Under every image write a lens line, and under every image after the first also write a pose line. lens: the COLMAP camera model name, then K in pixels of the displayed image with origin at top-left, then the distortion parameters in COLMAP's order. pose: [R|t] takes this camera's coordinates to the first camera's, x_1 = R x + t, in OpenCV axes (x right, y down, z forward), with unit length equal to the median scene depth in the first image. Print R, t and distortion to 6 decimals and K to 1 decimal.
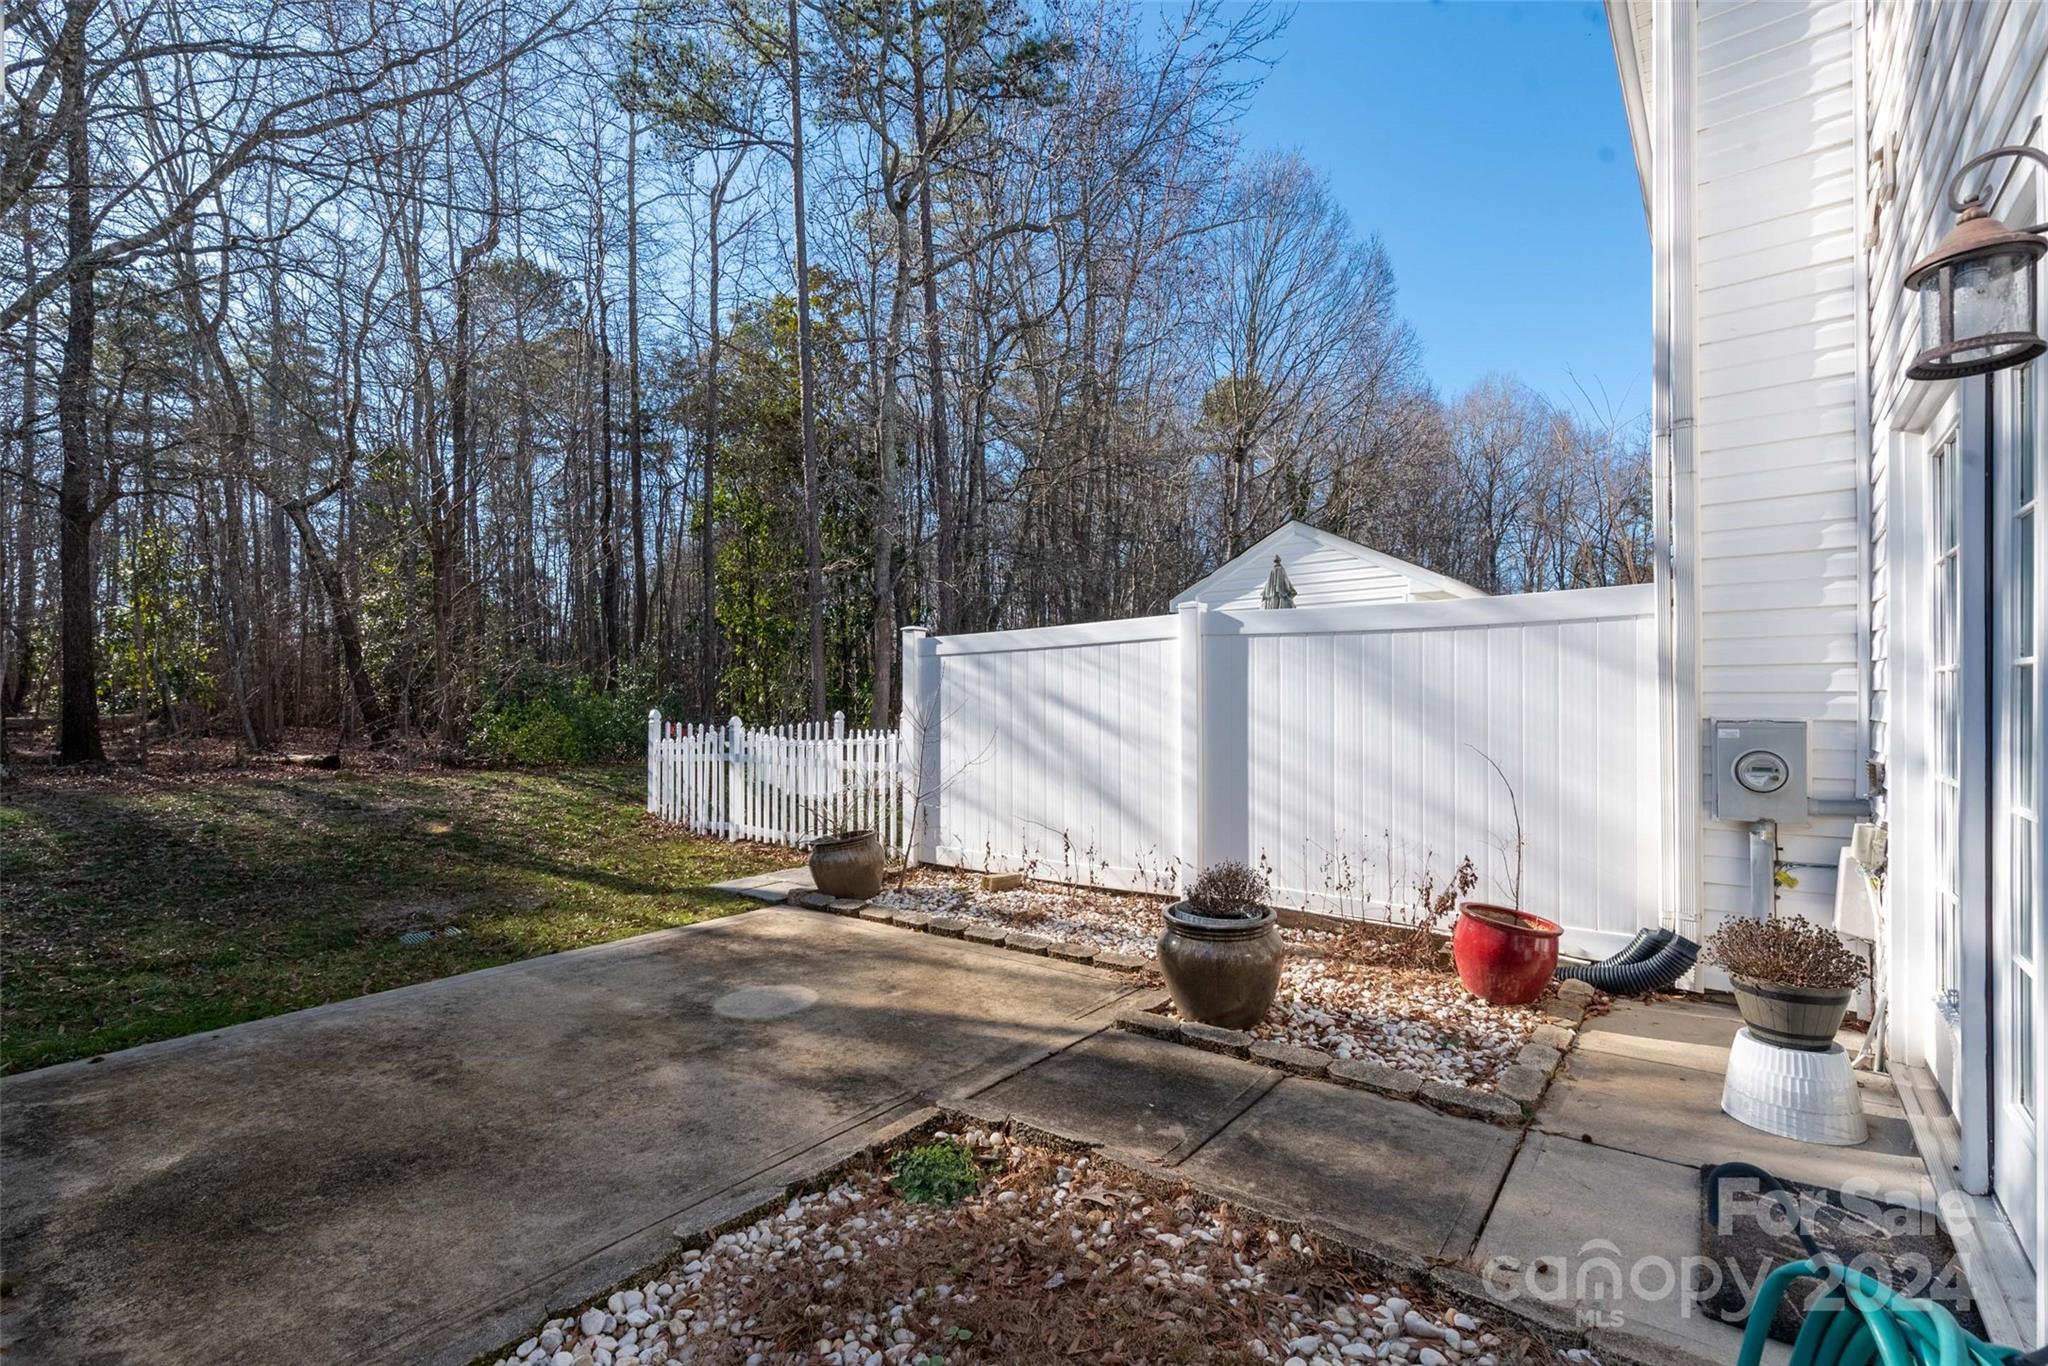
lens RADIAL K [[892.5, 0, 1008.8], [0, 892.5, 670.0], [0, 0, 1]] dist [0.000750, 0.000164]
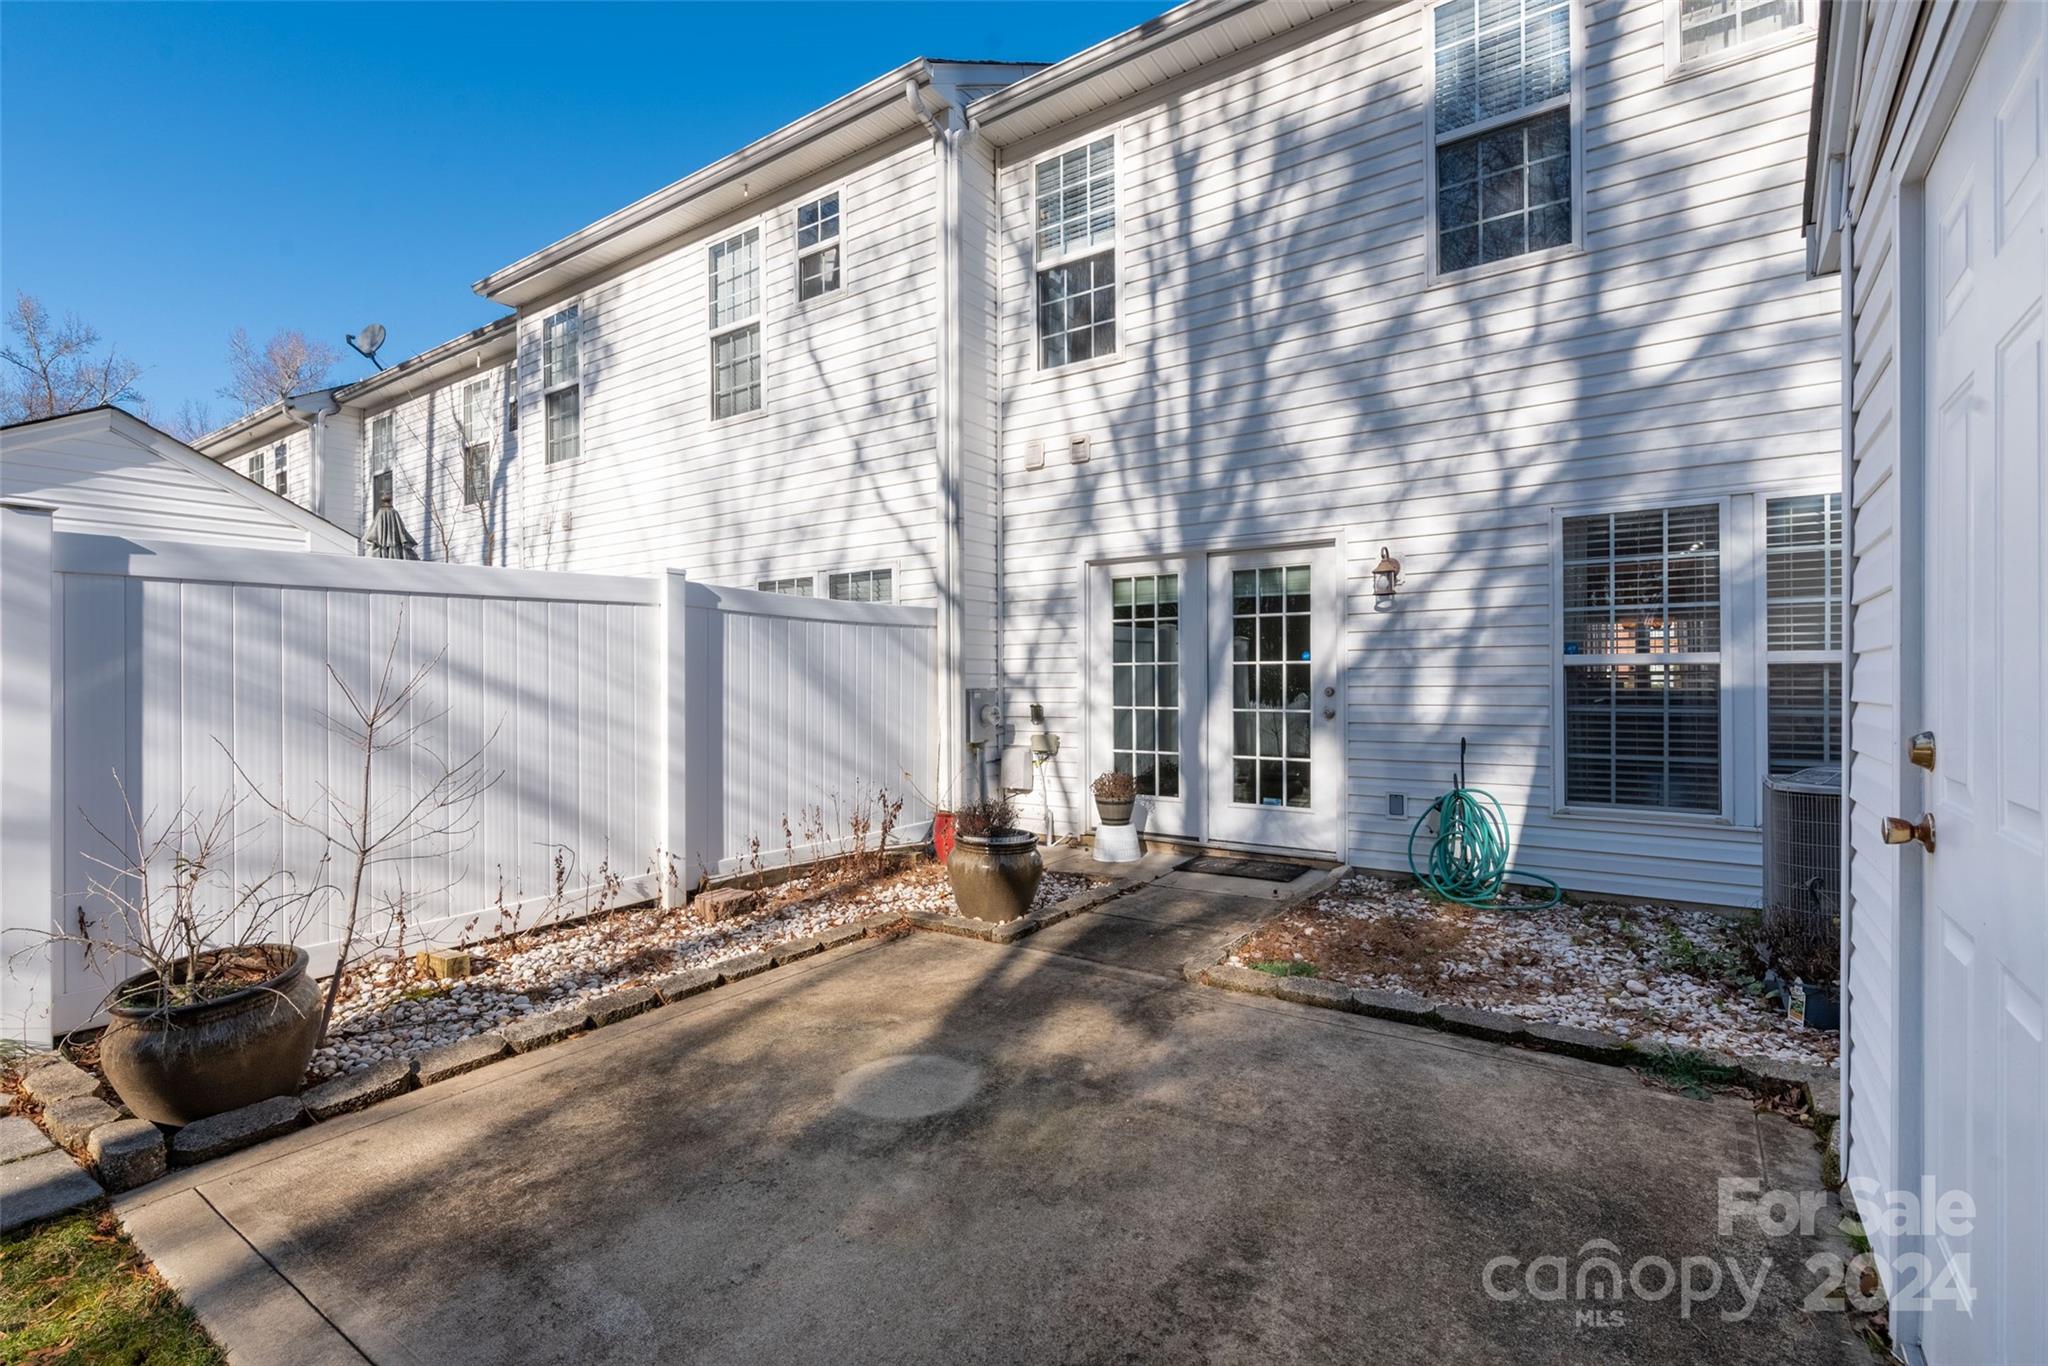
lens RADIAL K [[927.3, 0, 1024.0], [0, 927.3, 683.0], [0, 0, 1]] dist [0.002363, -0.000127]
pose [[-0.084152, 0.007655, 0.996423, -1.078537], [-0.028841, 0.999533, -0.010115, 0.057846], [-0.996035, -0.029589, -0.083892, 1.033608]]
